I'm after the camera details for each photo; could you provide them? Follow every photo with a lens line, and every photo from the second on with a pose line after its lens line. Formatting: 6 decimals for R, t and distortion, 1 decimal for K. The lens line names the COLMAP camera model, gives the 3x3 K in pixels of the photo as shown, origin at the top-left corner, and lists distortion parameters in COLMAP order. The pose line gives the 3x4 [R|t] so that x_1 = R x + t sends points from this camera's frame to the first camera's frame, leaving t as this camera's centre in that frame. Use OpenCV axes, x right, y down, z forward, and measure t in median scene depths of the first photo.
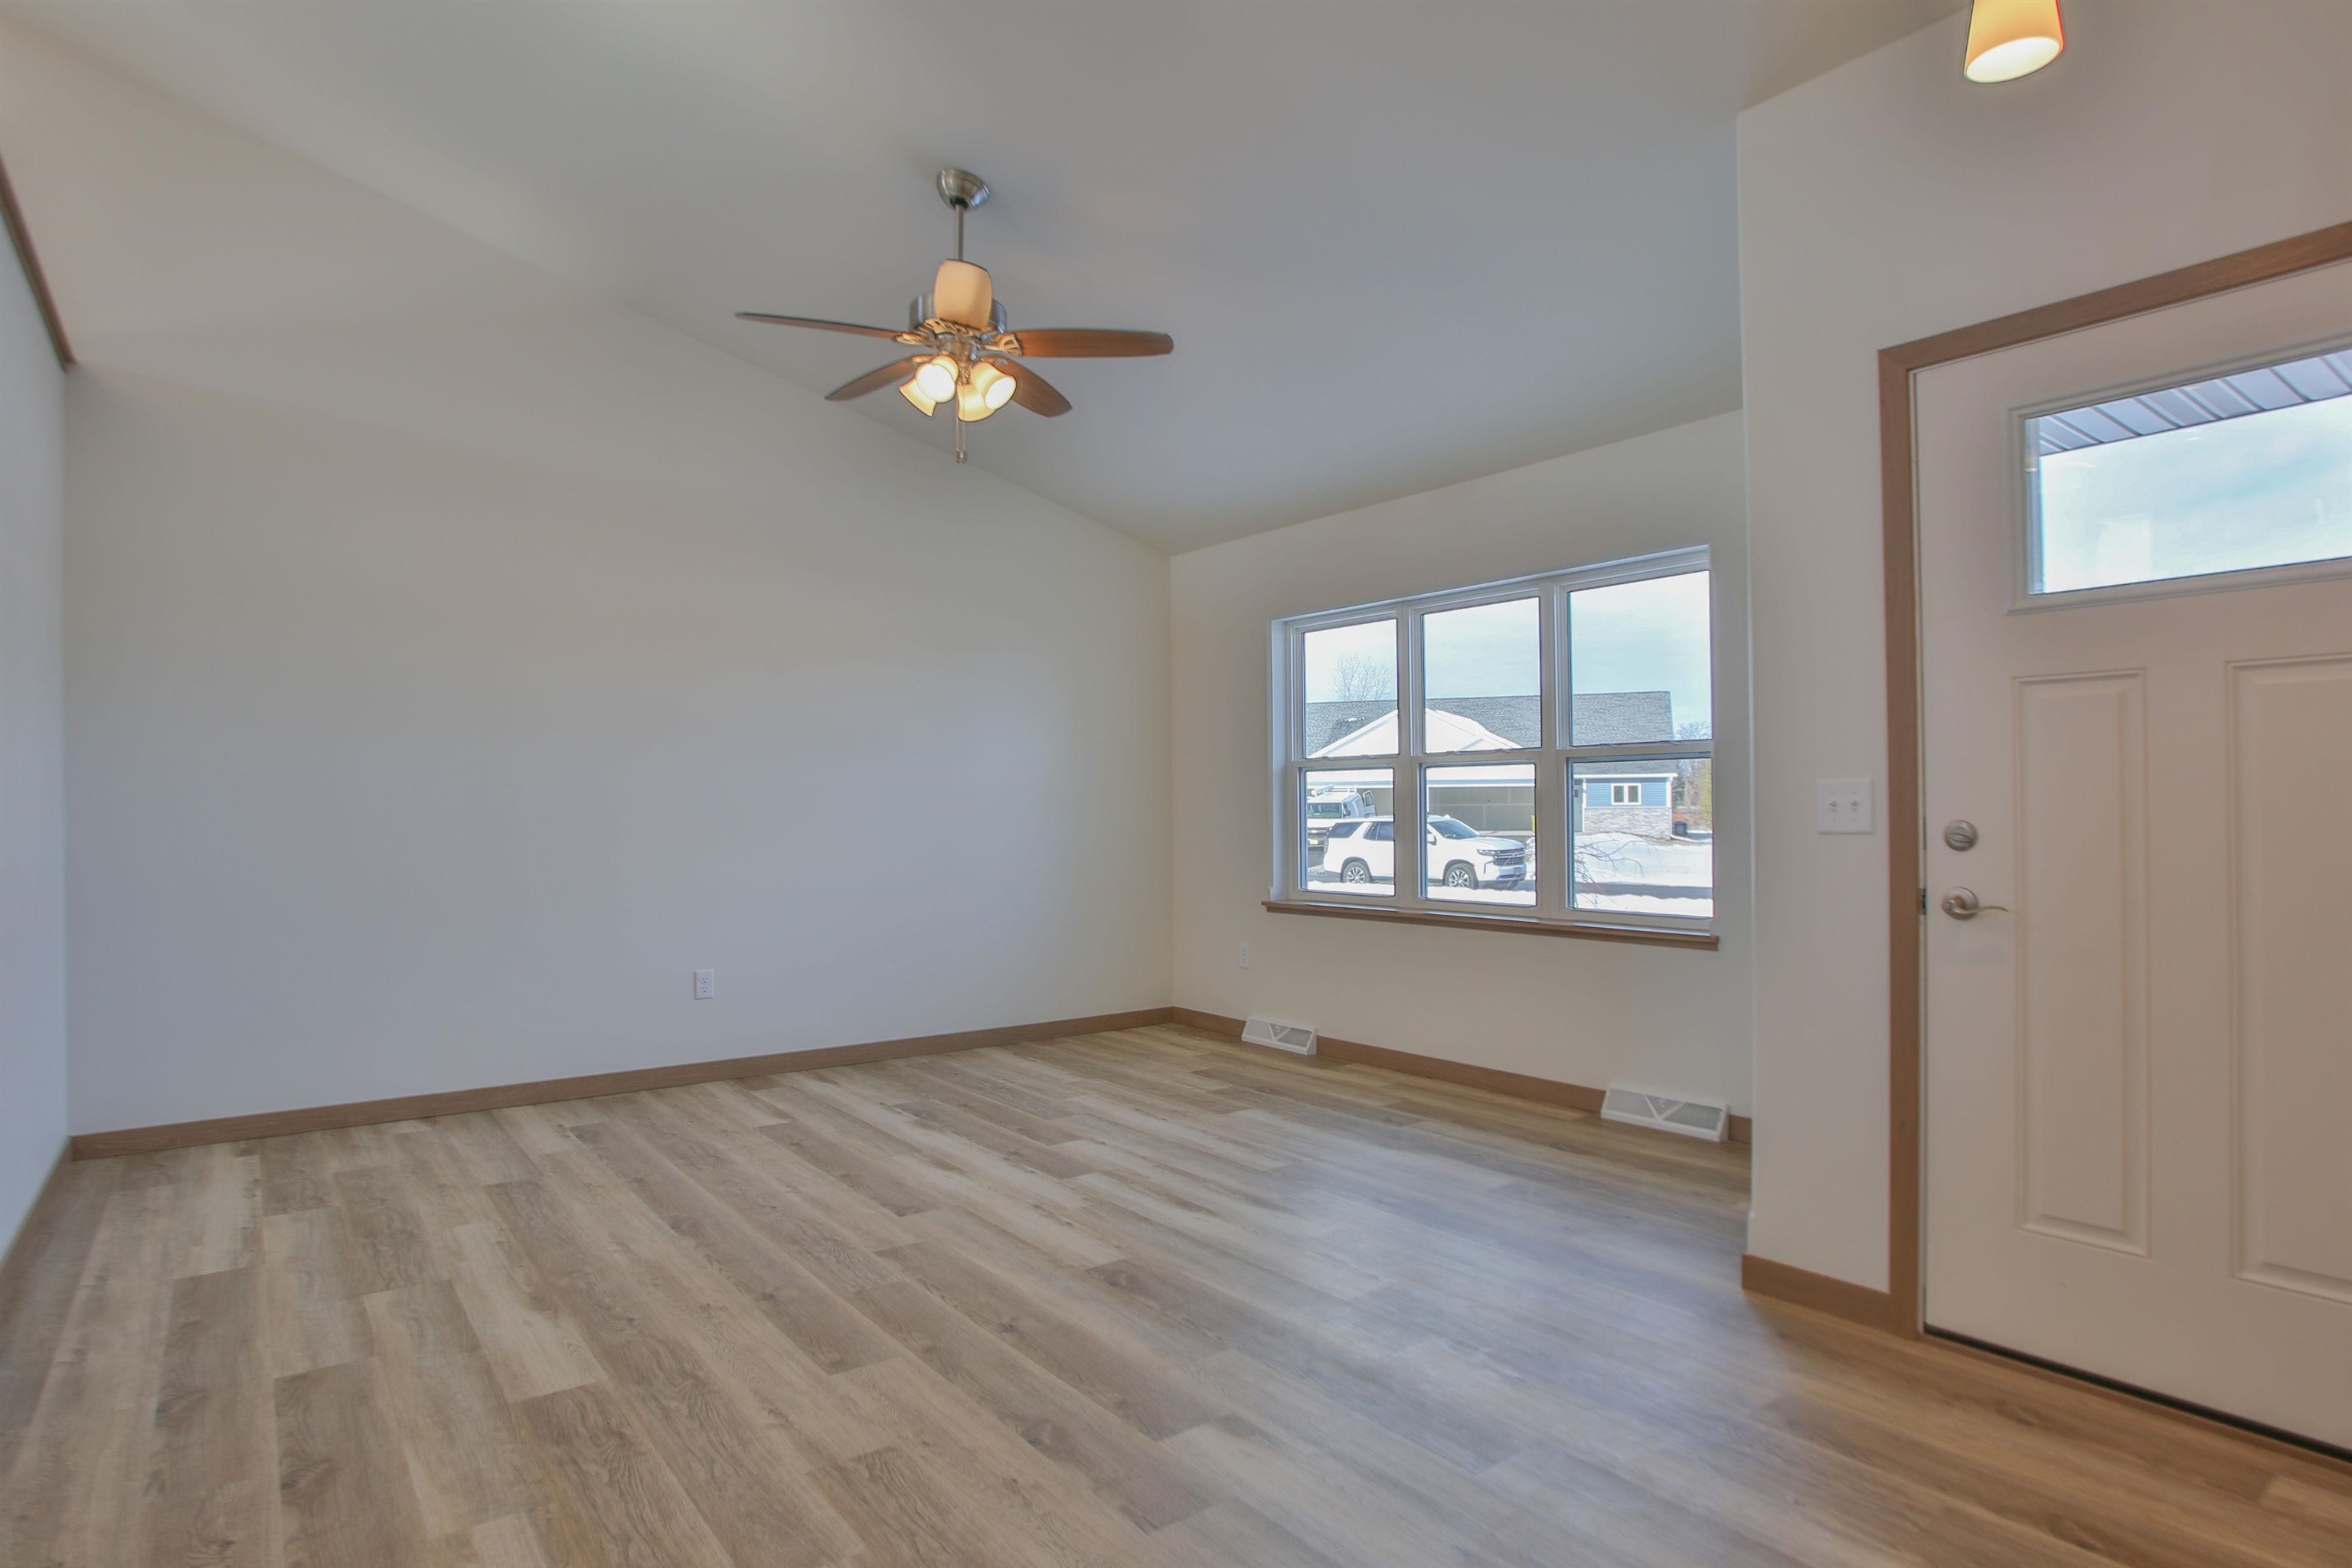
lens RADIAL K [[1268.9, 0, 1159.5], [0, 1268.9, 782.8], [0, 0, 1]] dist [-0.076685, 0.036521]
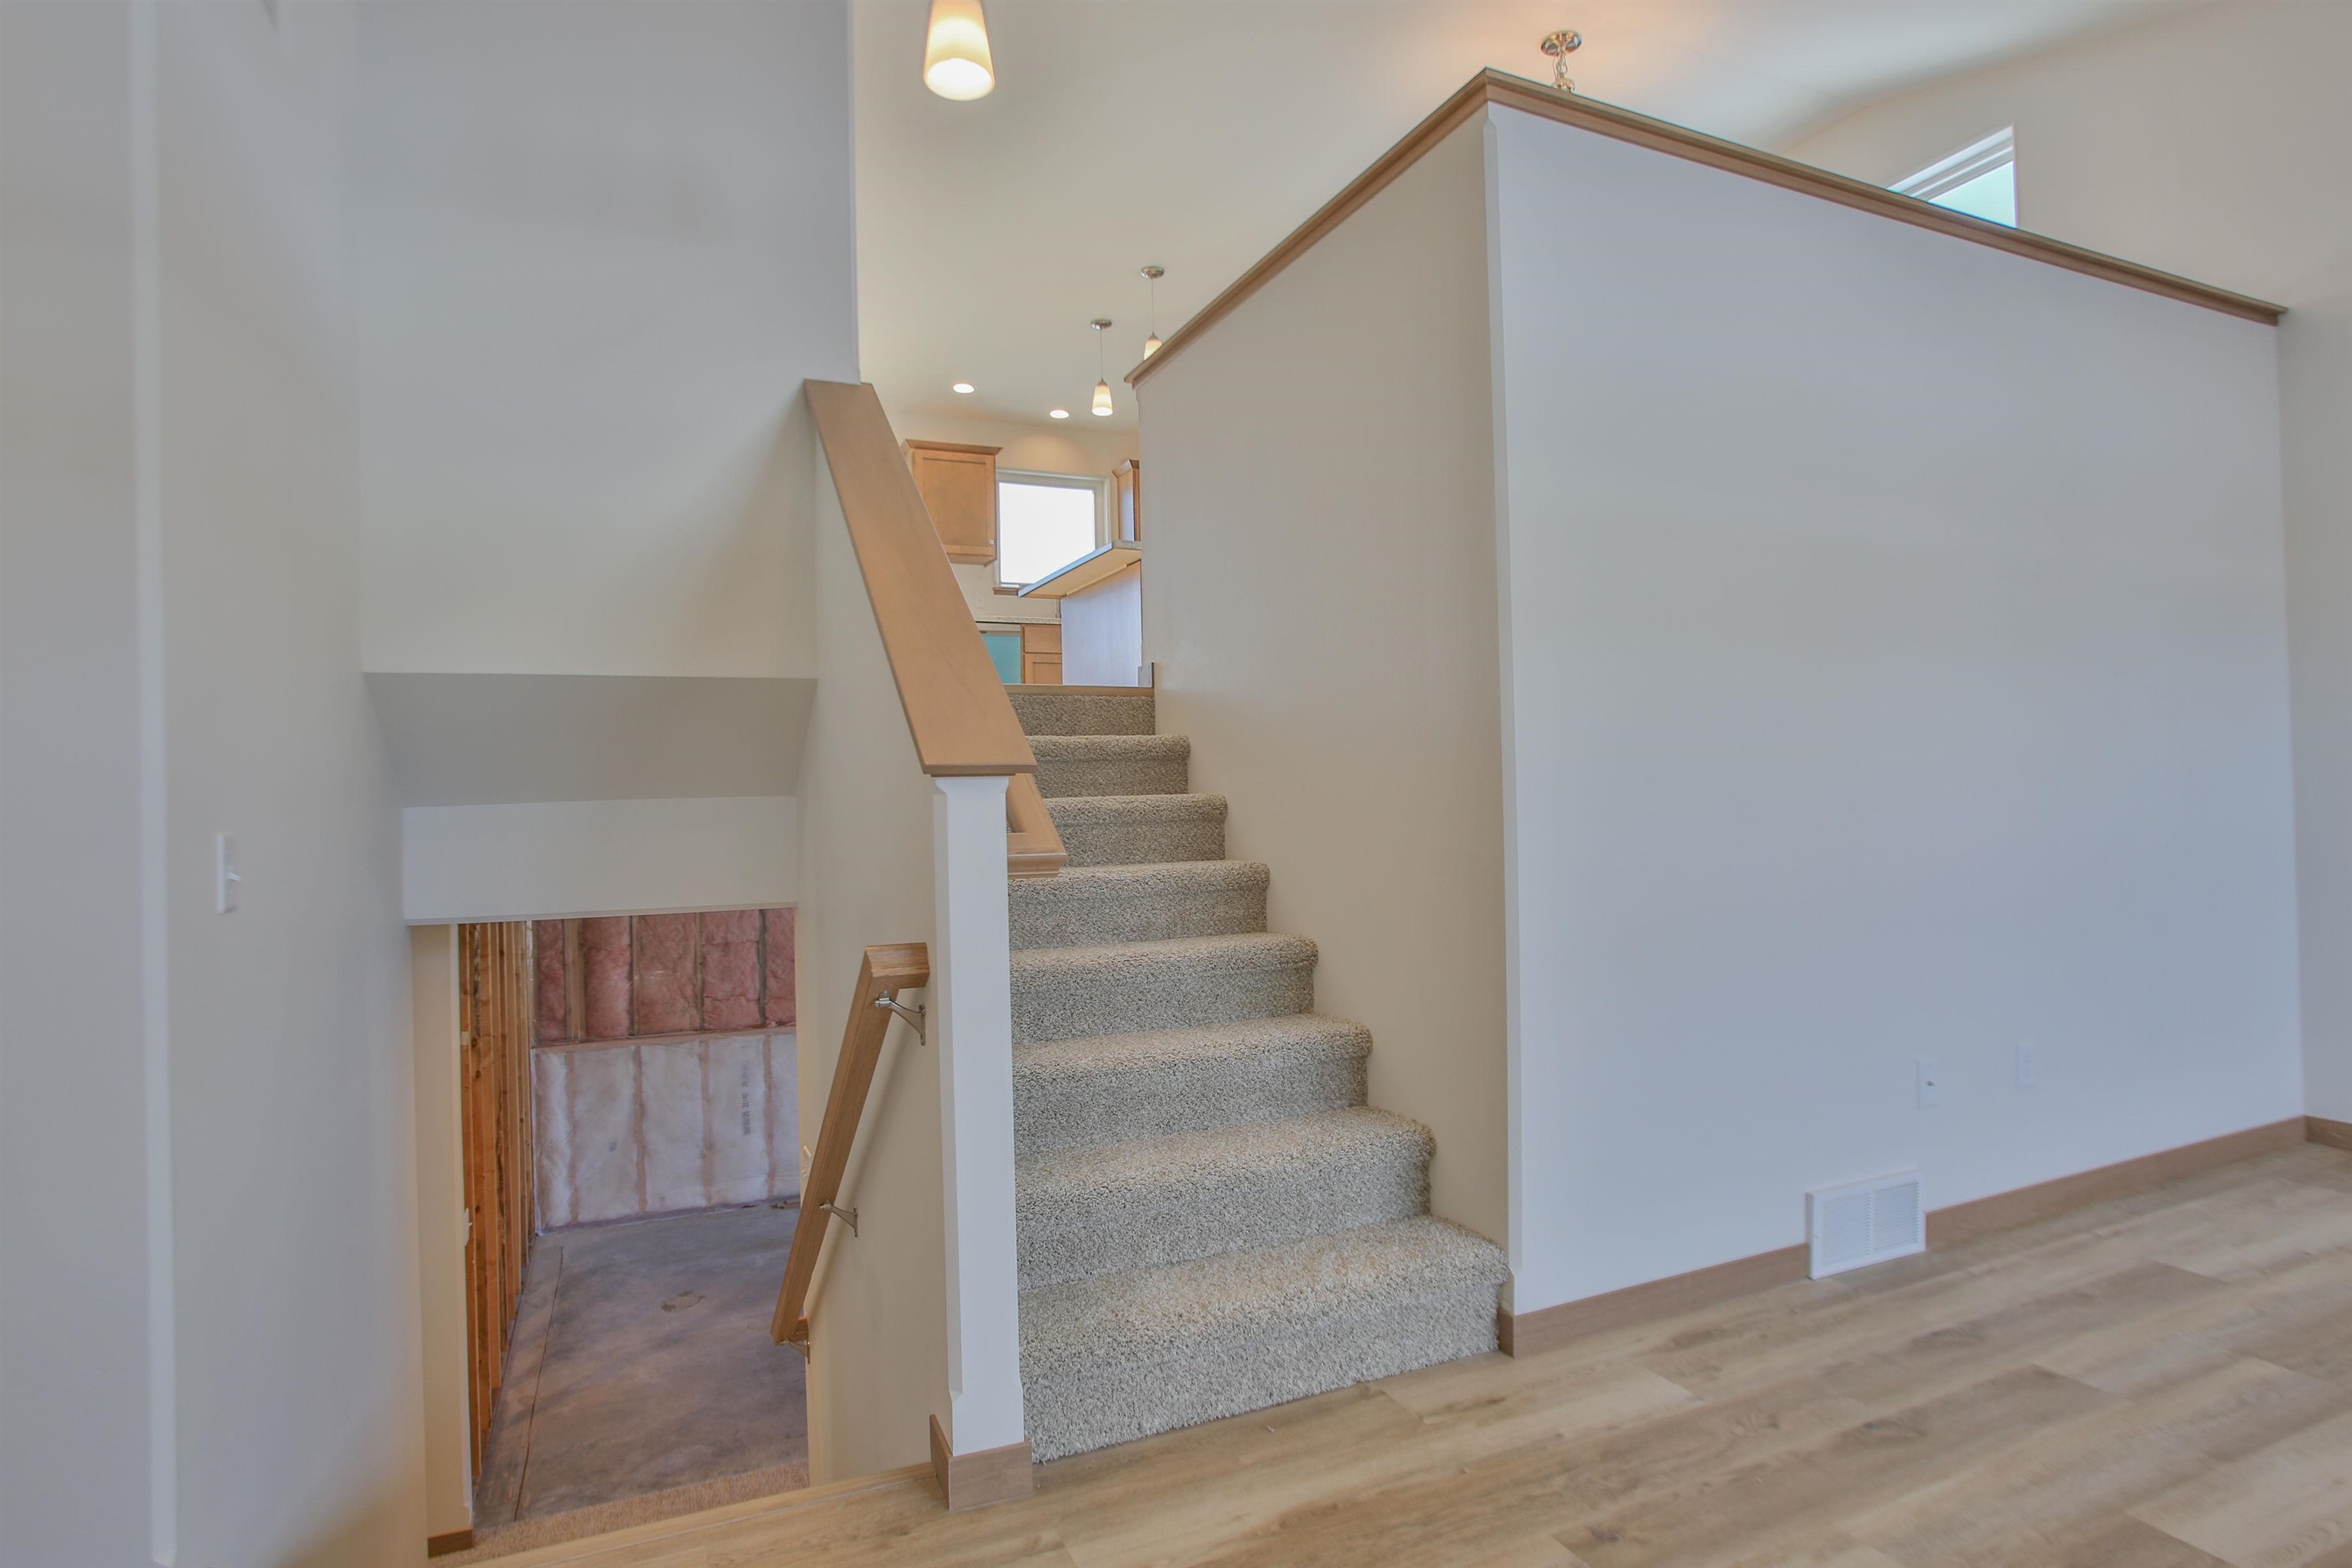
lens RADIAL K [[1268.9, 0, 1159.5], [0, 1268.9, 782.8], [0, 0, 1]] dist [-0.076685, 0.036521]
pose [[-0.222644, 0.000877, -0.974899, 0.320847], [0.040483, 0.999145, -0.008347, 0.001520], [0.974059, -0.041325, -0.222489, 0.460226]]
